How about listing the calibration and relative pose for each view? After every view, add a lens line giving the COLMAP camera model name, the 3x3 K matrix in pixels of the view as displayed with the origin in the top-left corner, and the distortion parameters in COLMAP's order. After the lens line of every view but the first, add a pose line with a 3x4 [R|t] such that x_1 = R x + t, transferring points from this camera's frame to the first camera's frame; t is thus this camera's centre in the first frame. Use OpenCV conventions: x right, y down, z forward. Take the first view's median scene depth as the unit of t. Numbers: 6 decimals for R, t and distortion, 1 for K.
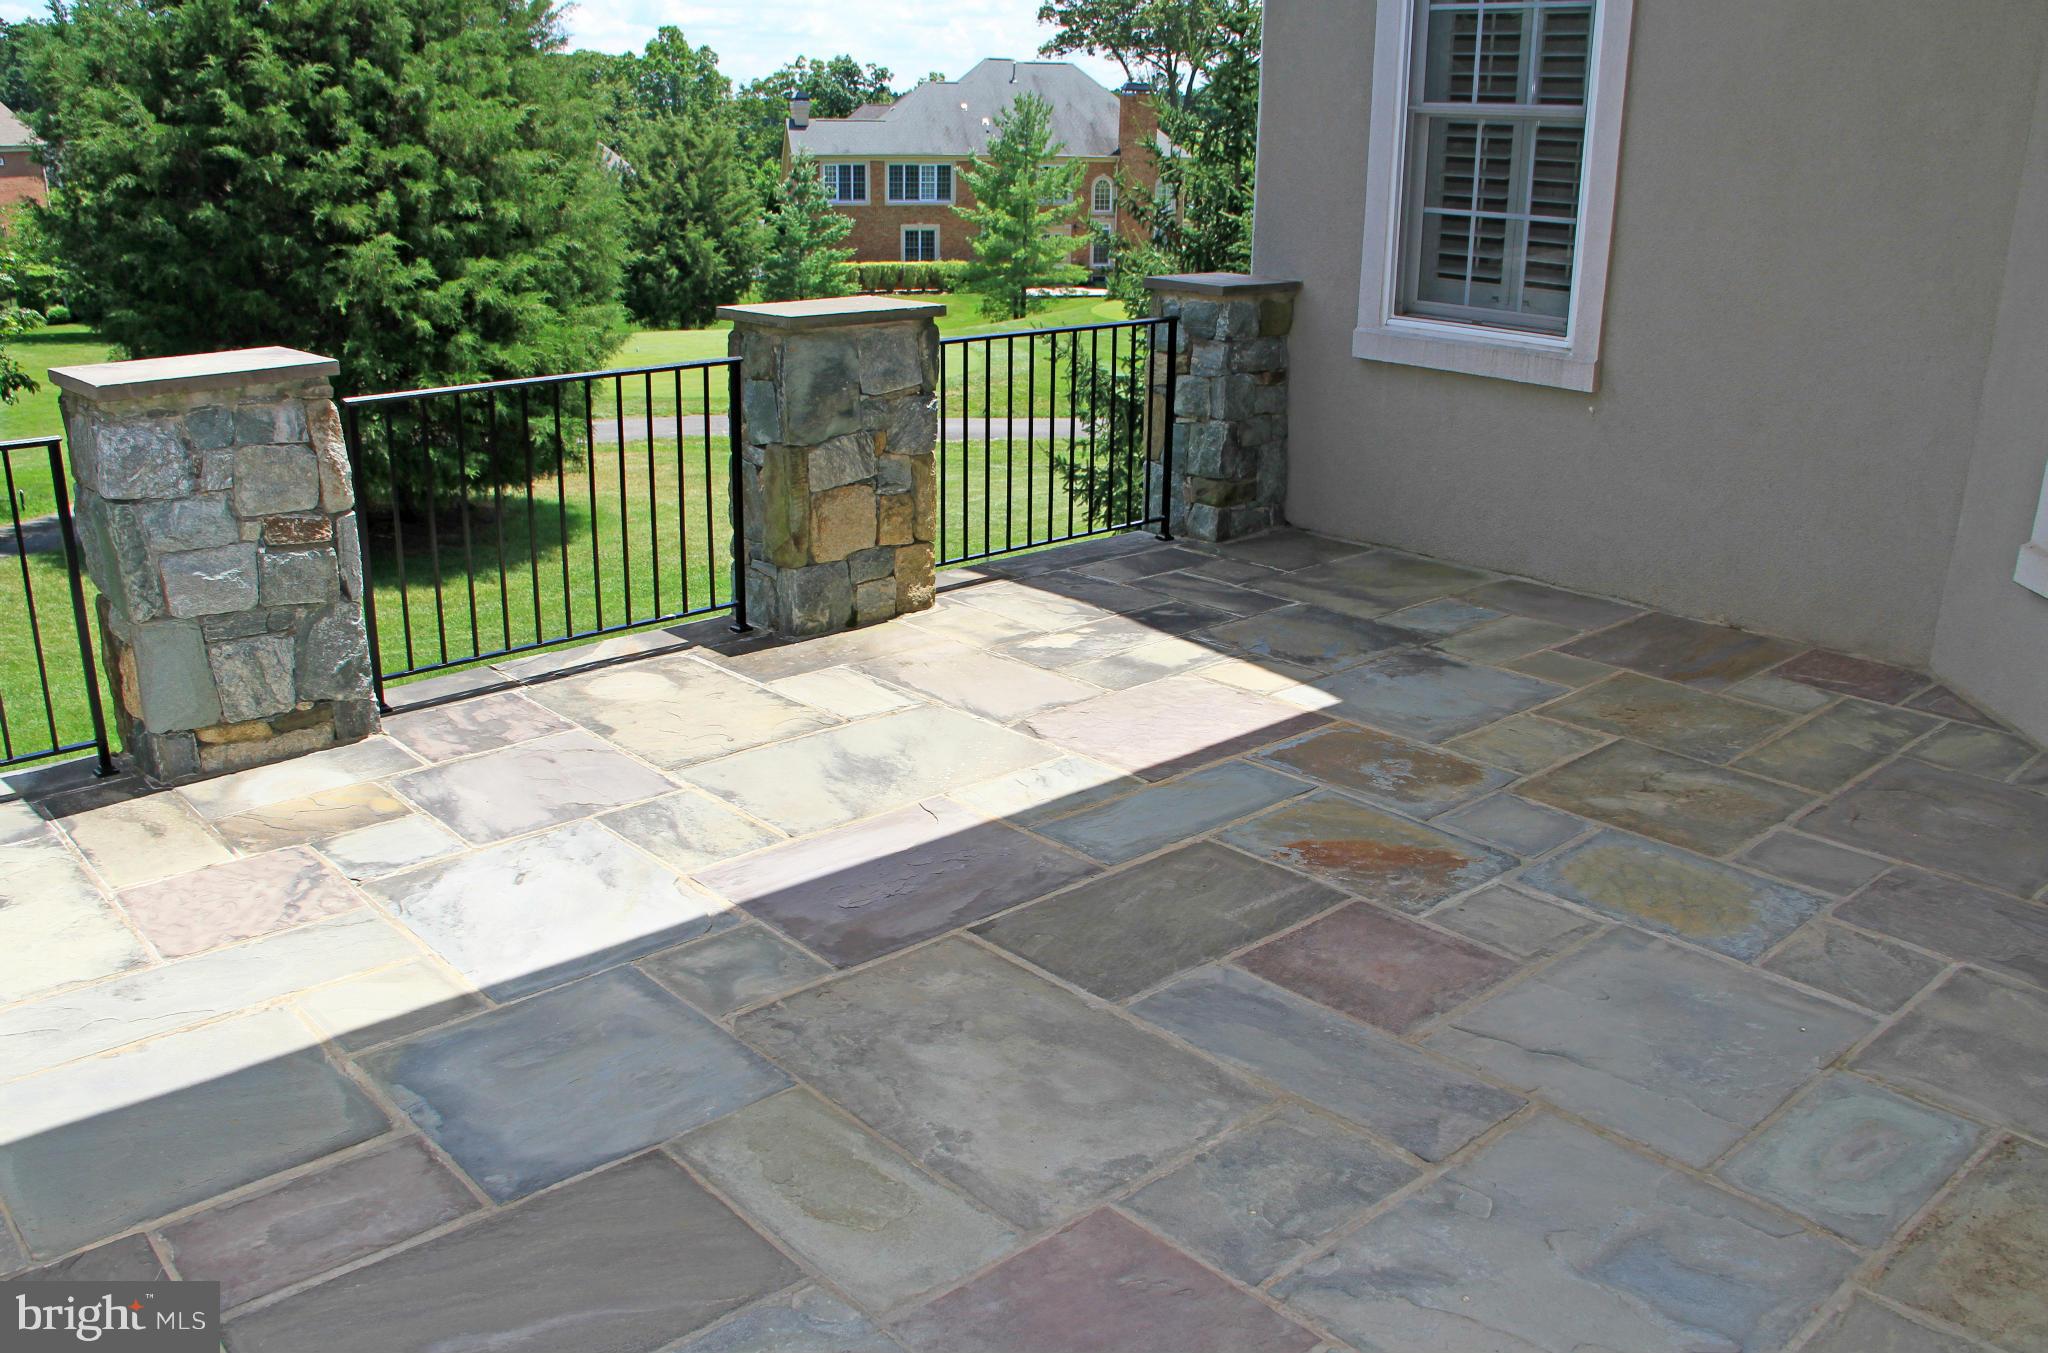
lens RADIAL K [[1726.5, 0, 1027.5], [0, 1726.5, 673.0], [0, 0, 1]] dist [-0.093696, 0.026862]
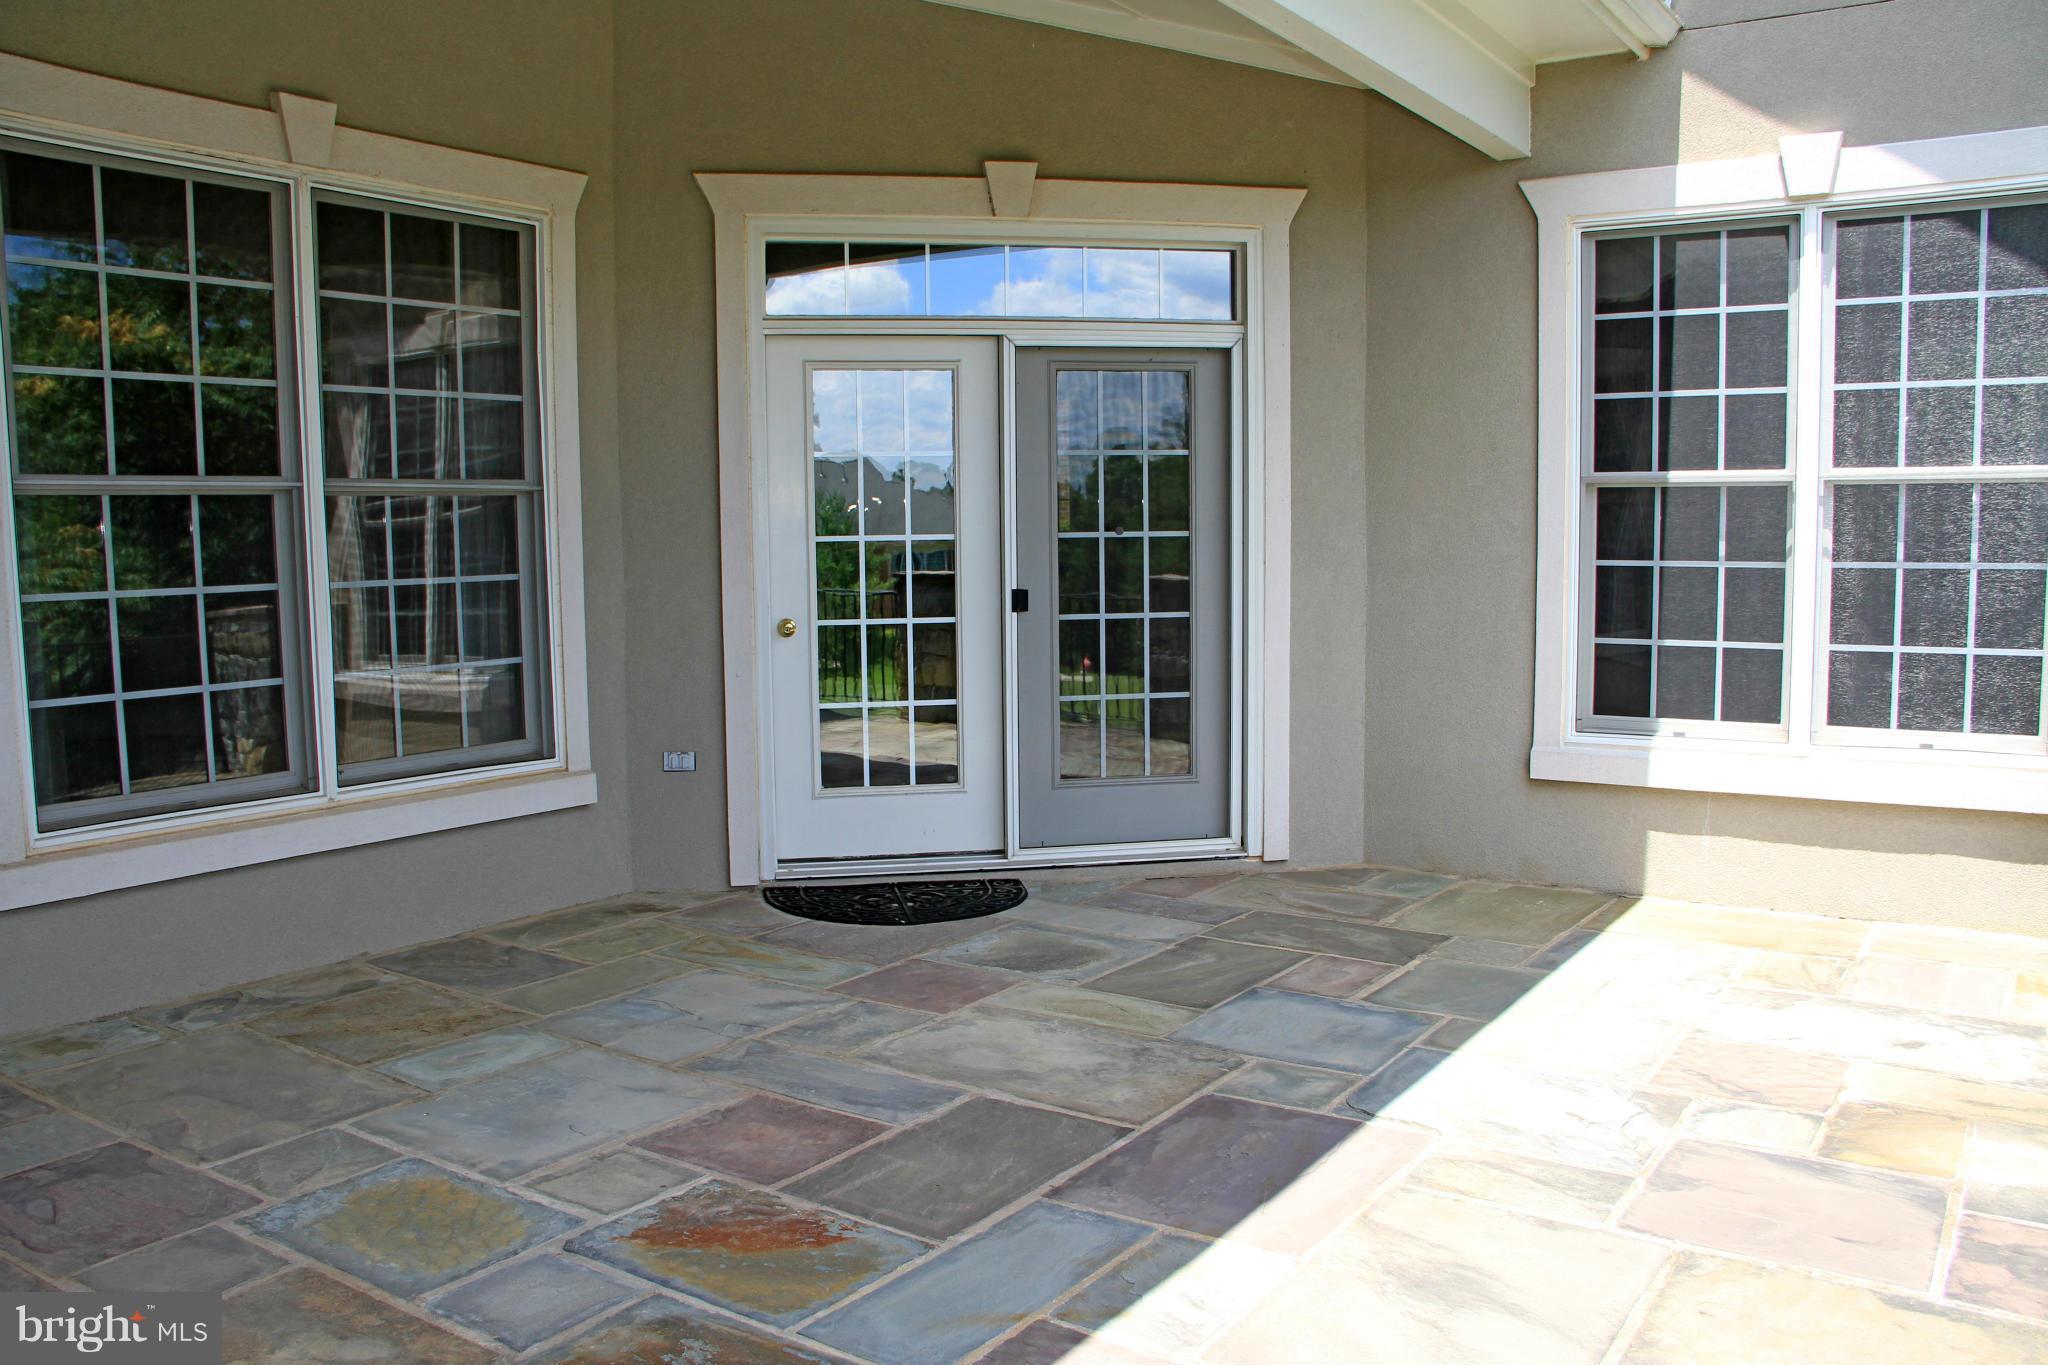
lens RADIAL K [[1705.7, 0, 1020.9], [0, 1705.7, 680.3], [0, 0, 1]] dist [-0.014671, 0.002373]
pose [[-0.970290, 0.018943, -0.241202, 0.299778], [-0.076918, 0.921058, 0.381754, -0.536997], [0.229392, 0.388965, -0.892236, 1.893988]]
